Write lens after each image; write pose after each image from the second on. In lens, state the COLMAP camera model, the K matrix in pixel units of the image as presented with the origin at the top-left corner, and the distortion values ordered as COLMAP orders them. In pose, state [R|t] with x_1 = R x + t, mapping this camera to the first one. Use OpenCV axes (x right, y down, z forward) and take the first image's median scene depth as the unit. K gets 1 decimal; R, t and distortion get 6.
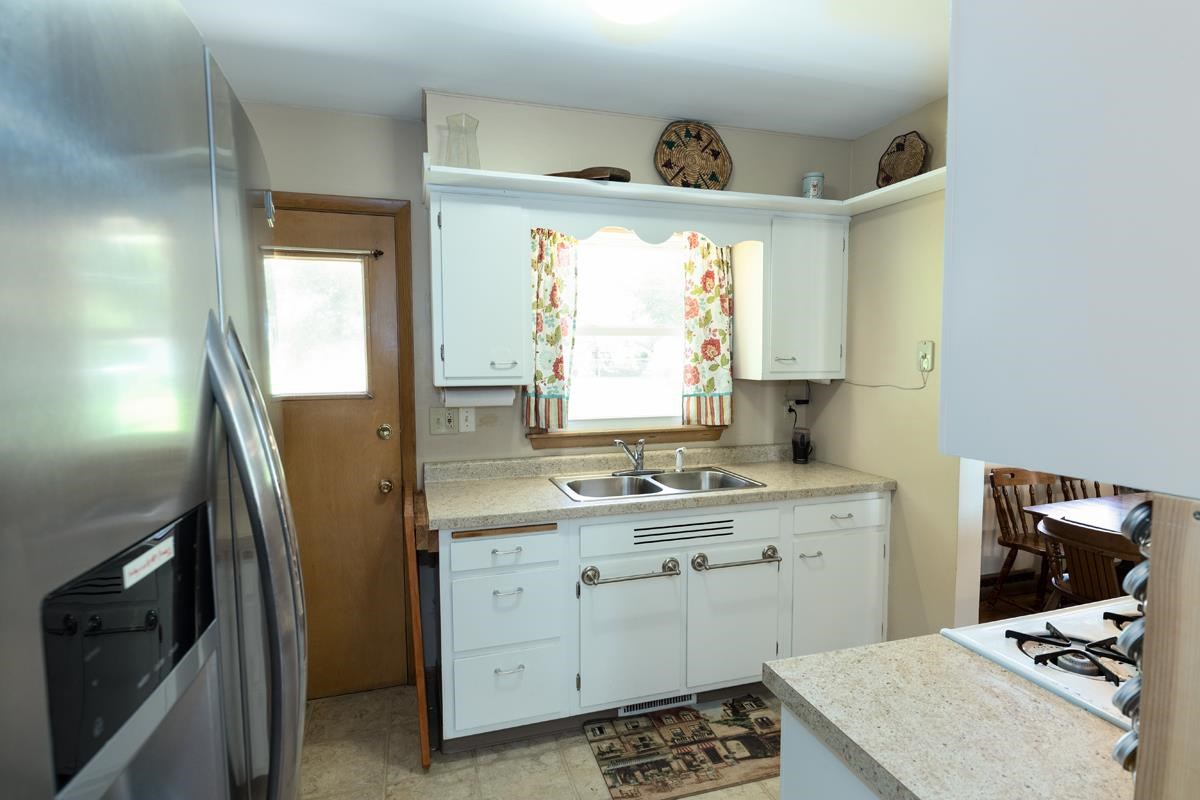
lens RADIAL K [[609.1, 0, 600.0], [0, 609.1, 403.4], [0, 0, 1]] dist [-0.001751, -0.000080]
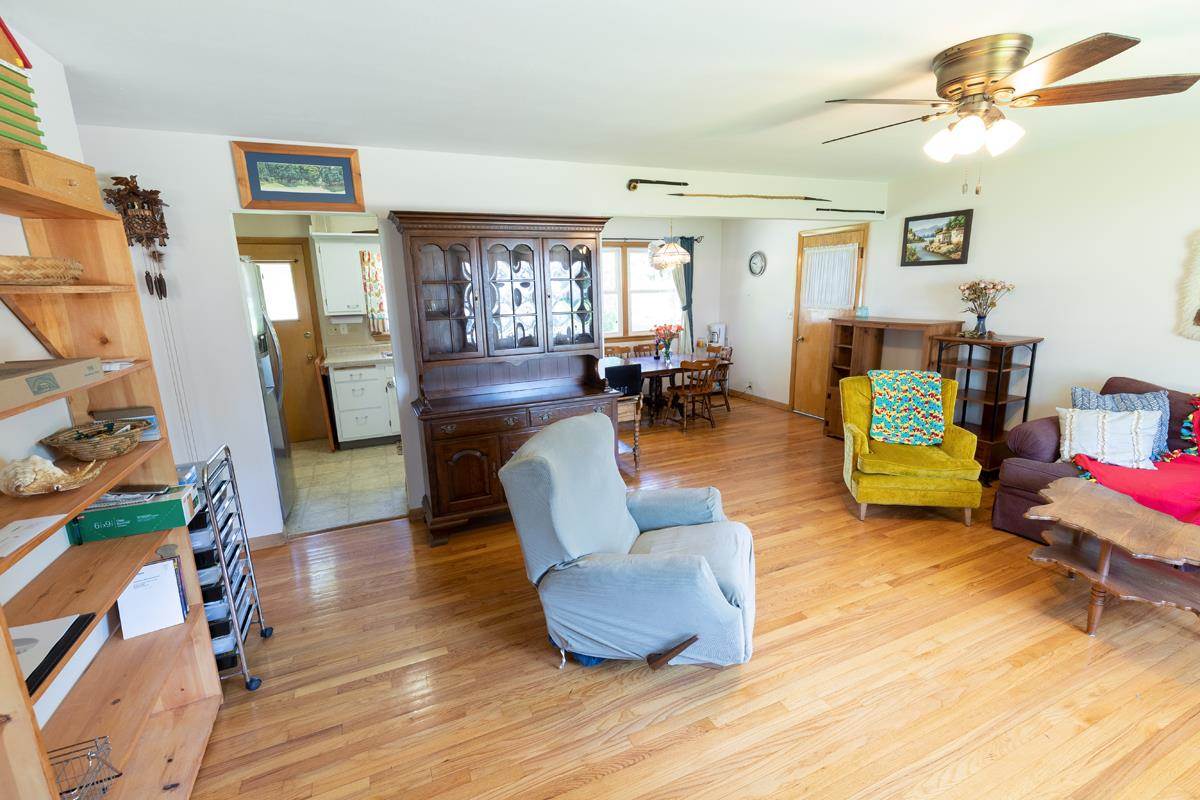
lens RADIAL K [[532.8, 0, 599.0], [0, 532.8, 406.3], [0, 0, 1]] dist [0.000129, 0.000021]
pose [[0.993964, -0.044838, 0.100125, 0.632324], [0.029323, 0.988042, 0.151372, 0.043183], [-0.105715, -0.147523, 0.983393, -1.384296]]
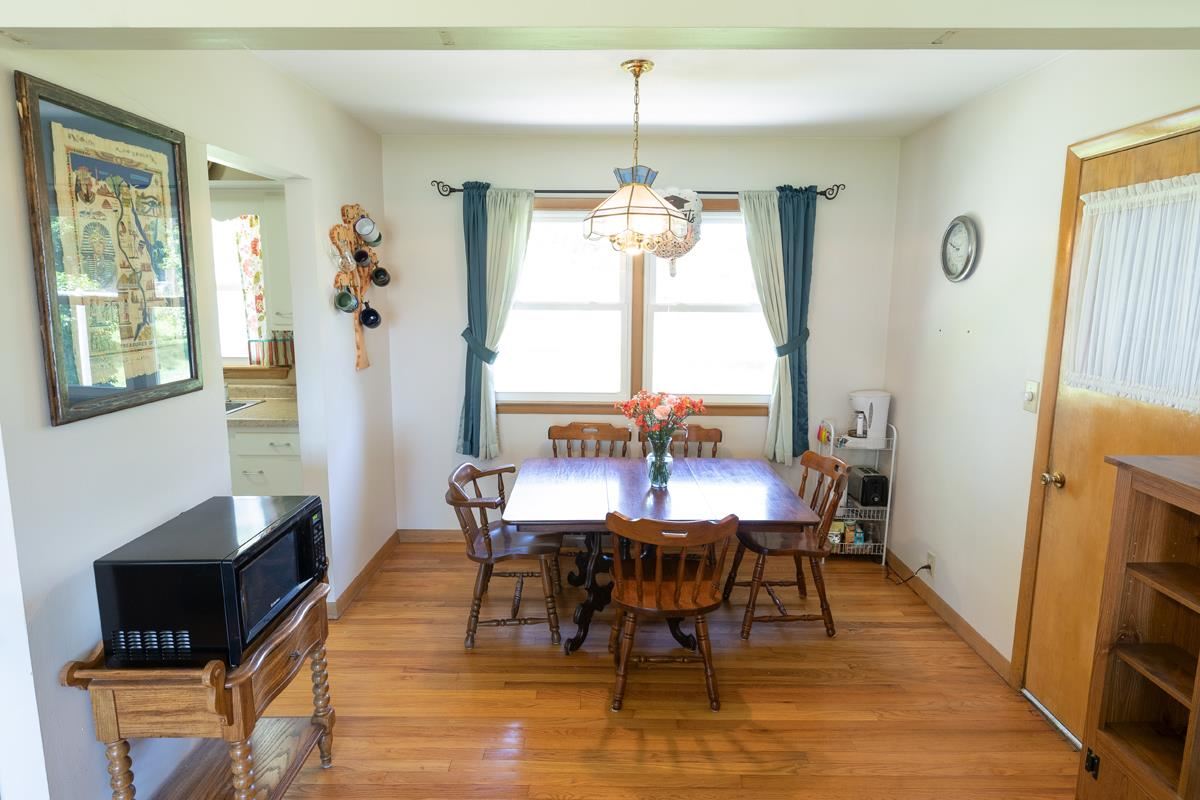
lens RADIAL K [[668.6, 0, 601.5], [0, 668.6, 391.1], [0, 0, 1]] dist [0.006304, -0.000041]
pose [[0.952178, 0.056237, -0.300324, 1.513345], [-0.030271, 0.995443, 0.090428, -0.068247], [0.304041, -0.077012, 0.949541, -0.082710]]
